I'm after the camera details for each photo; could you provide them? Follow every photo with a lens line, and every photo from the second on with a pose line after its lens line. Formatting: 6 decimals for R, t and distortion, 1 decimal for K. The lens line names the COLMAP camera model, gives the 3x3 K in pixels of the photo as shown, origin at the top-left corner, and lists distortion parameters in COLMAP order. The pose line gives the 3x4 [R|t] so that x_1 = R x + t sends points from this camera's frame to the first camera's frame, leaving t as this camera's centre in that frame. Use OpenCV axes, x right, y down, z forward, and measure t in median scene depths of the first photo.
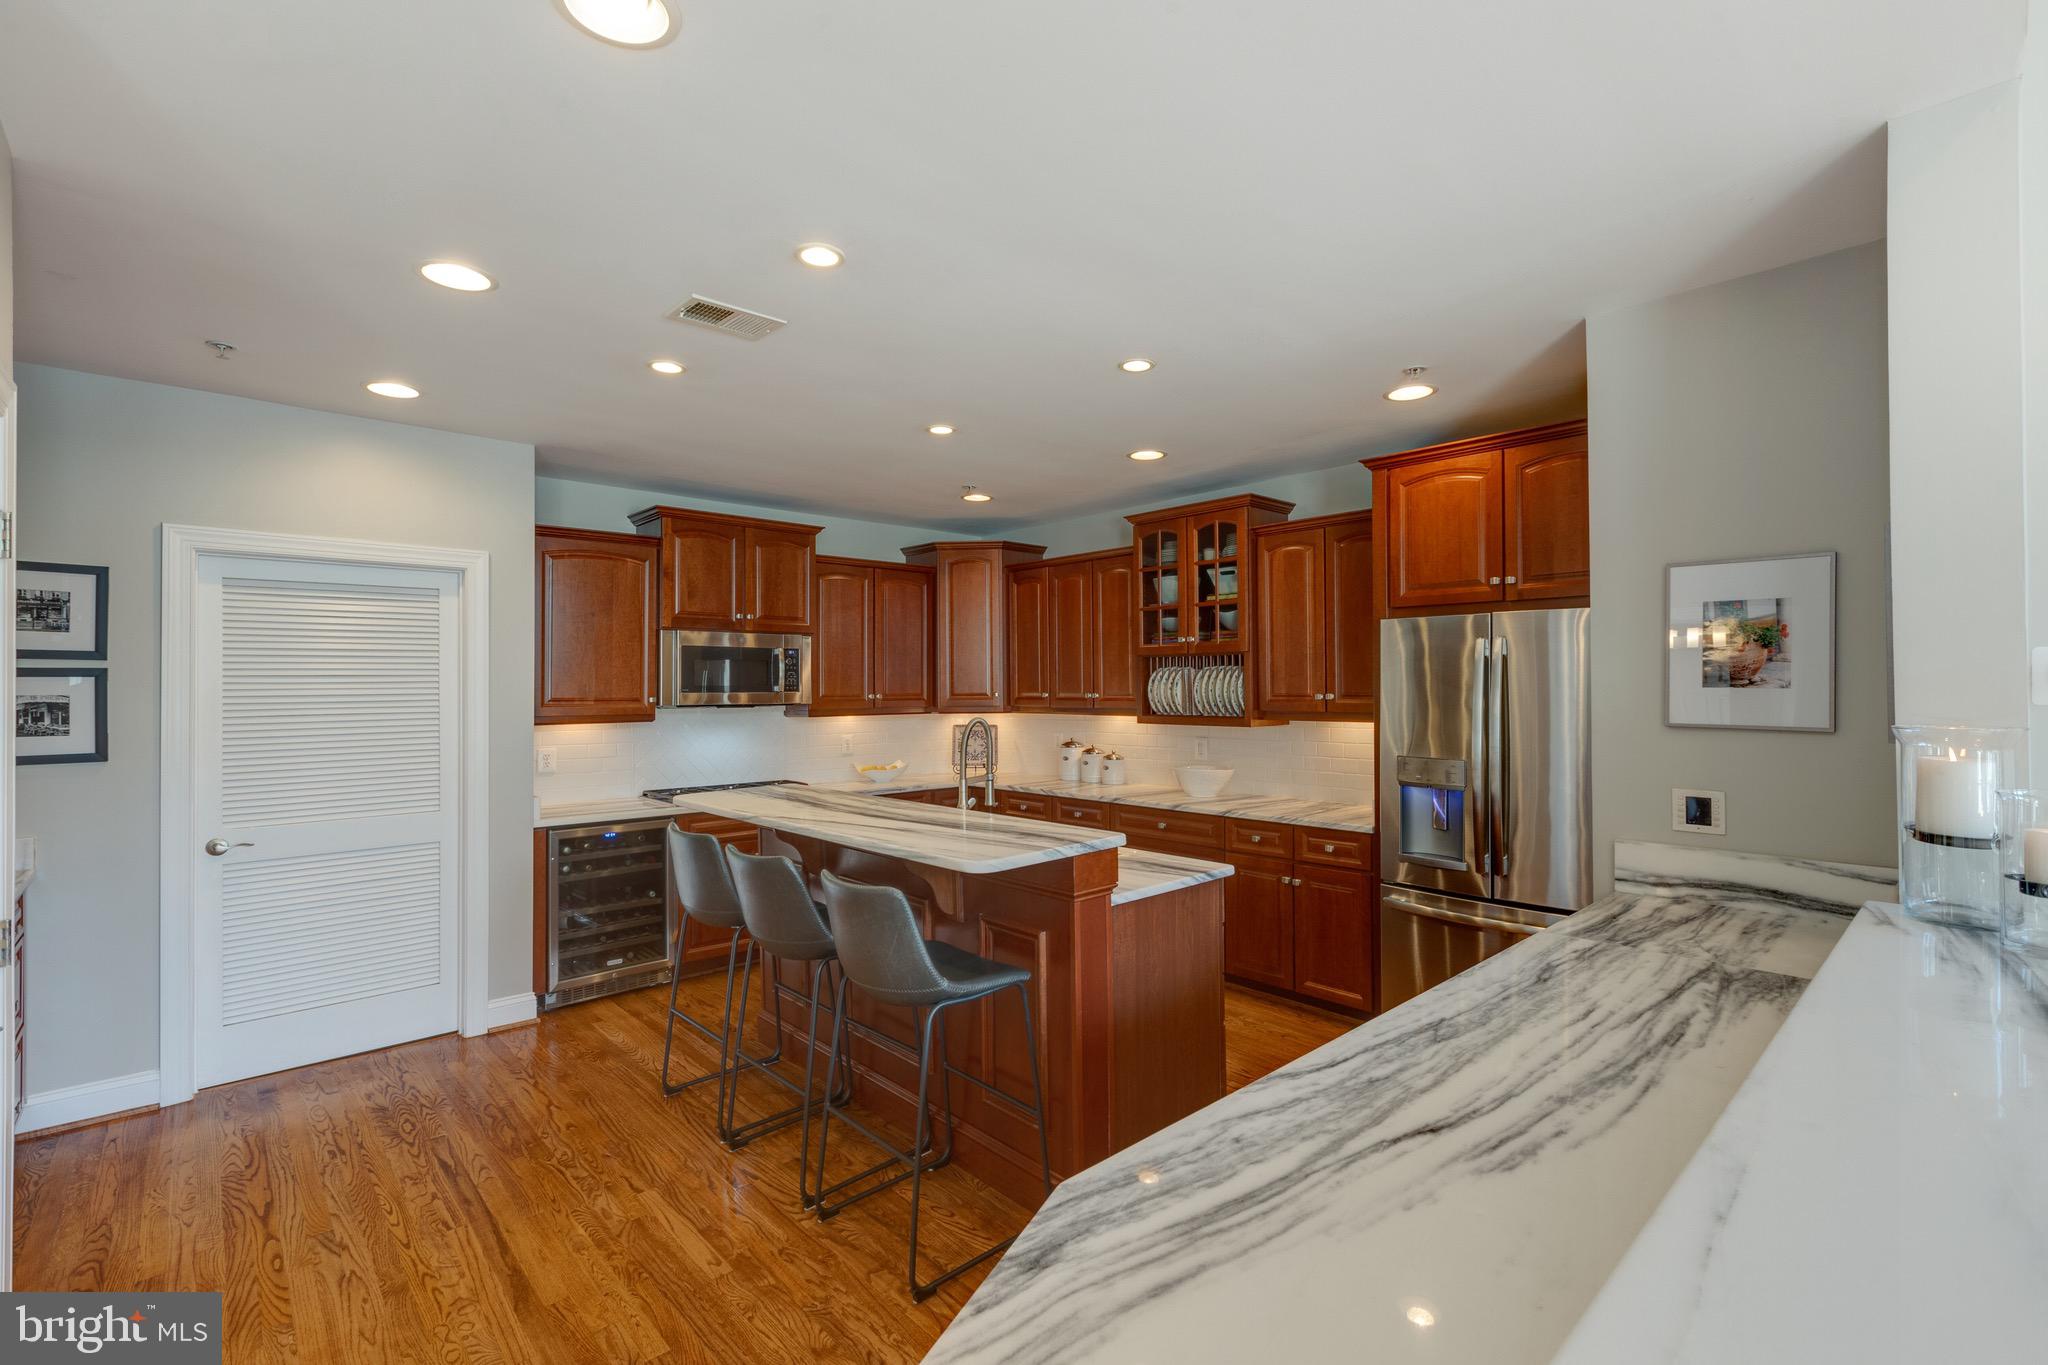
lens RADIAL K [[923.0, 0, 1015.4], [0, 923.0, 684.8], [0, 0, 1]] dist [0.026797, -0.000038]
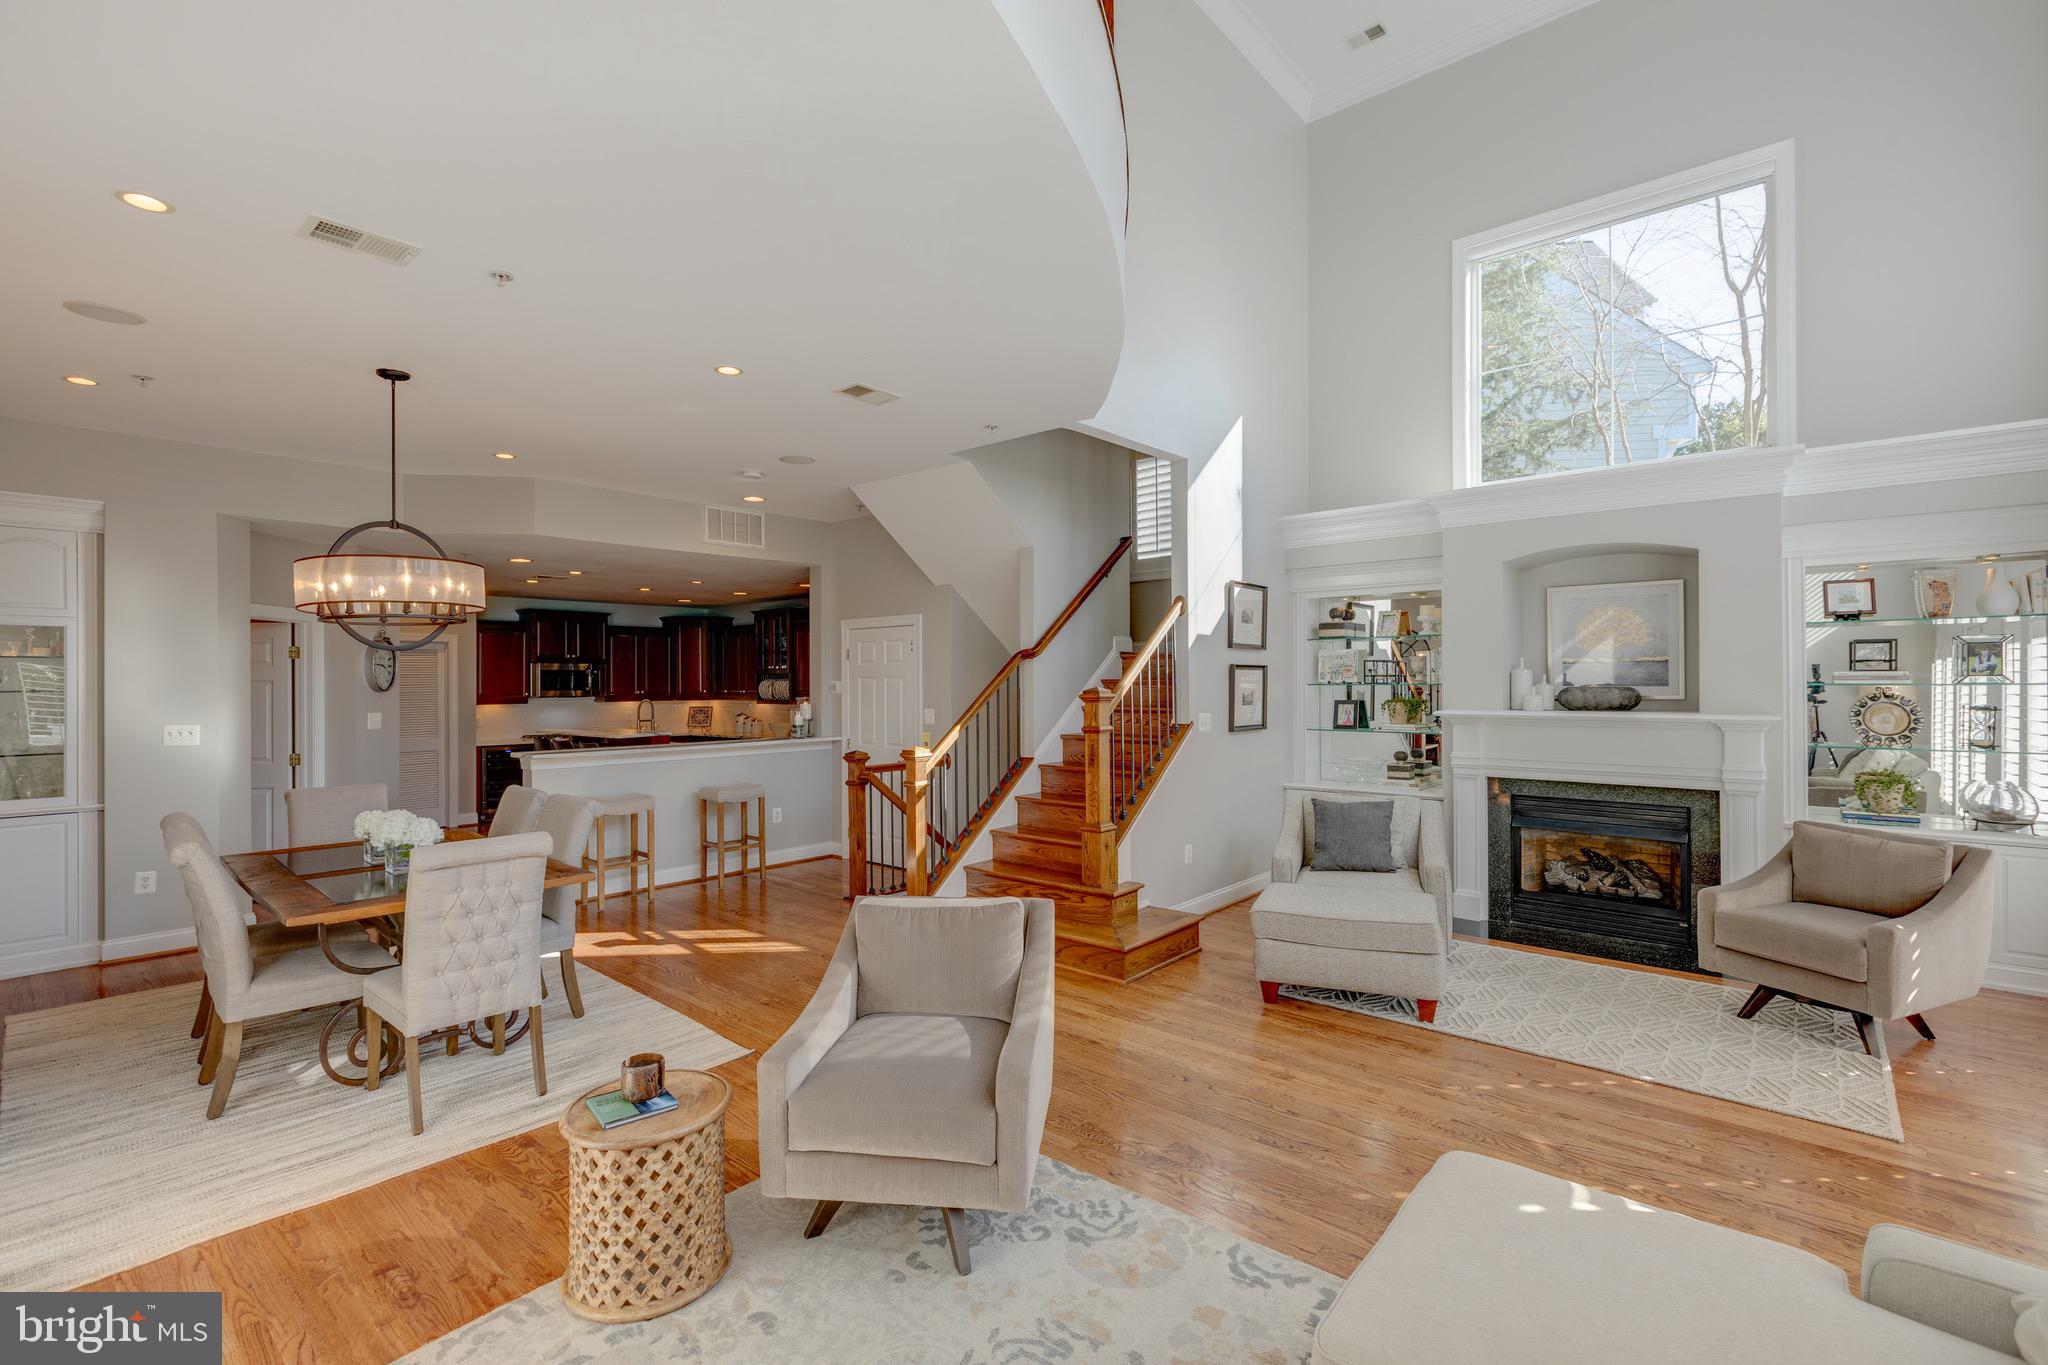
lens RADIAL K [[906.9, 0, 1022.1], [0, 906.9, 684.7], [0, 0, 1]] dist [-0.000380, -0.000009]
pose [[0.994152, -0.001478, 0.107983, 0.549539], [0.000933, 0.999987, 0.005097, -0.015851], [-0.107989, -0.004966, 0.994140, -1.281299]]
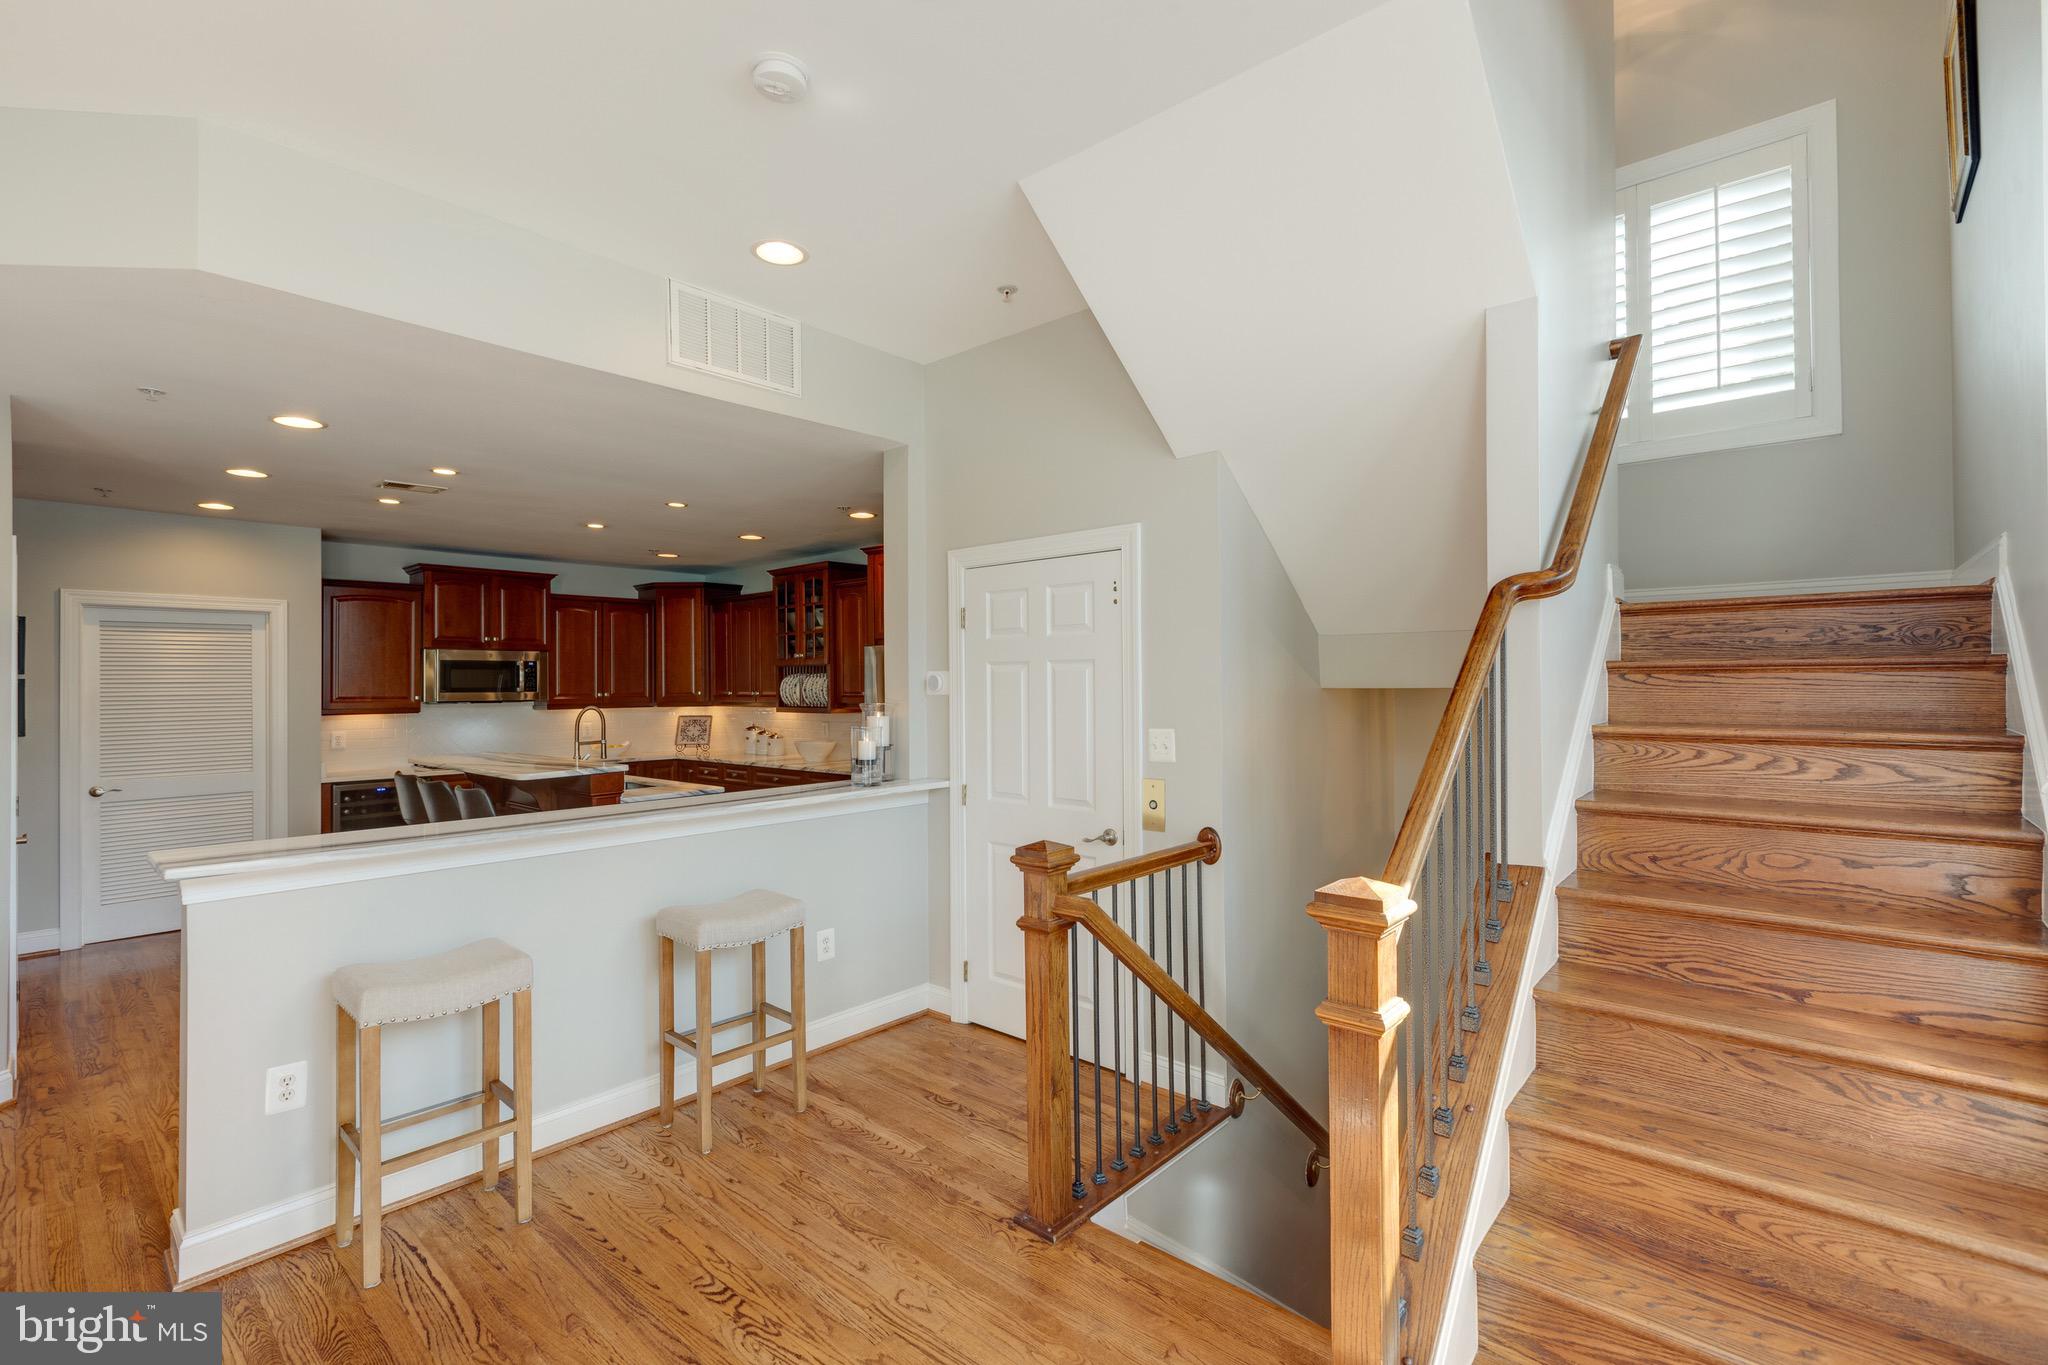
lens RADIAL K [[907.9, 0, 1030.3], [0, 907.9, 679.0], [0, 0, 1]] dist [0.001342, -0.000408]
pose [[0.994712, -0.002808, 0.102664, 0.396028], [0.003234, 0.999987, -0.003983, -0.003959], [-0.102652, 0.004293, 0.994708, -0.484488]]
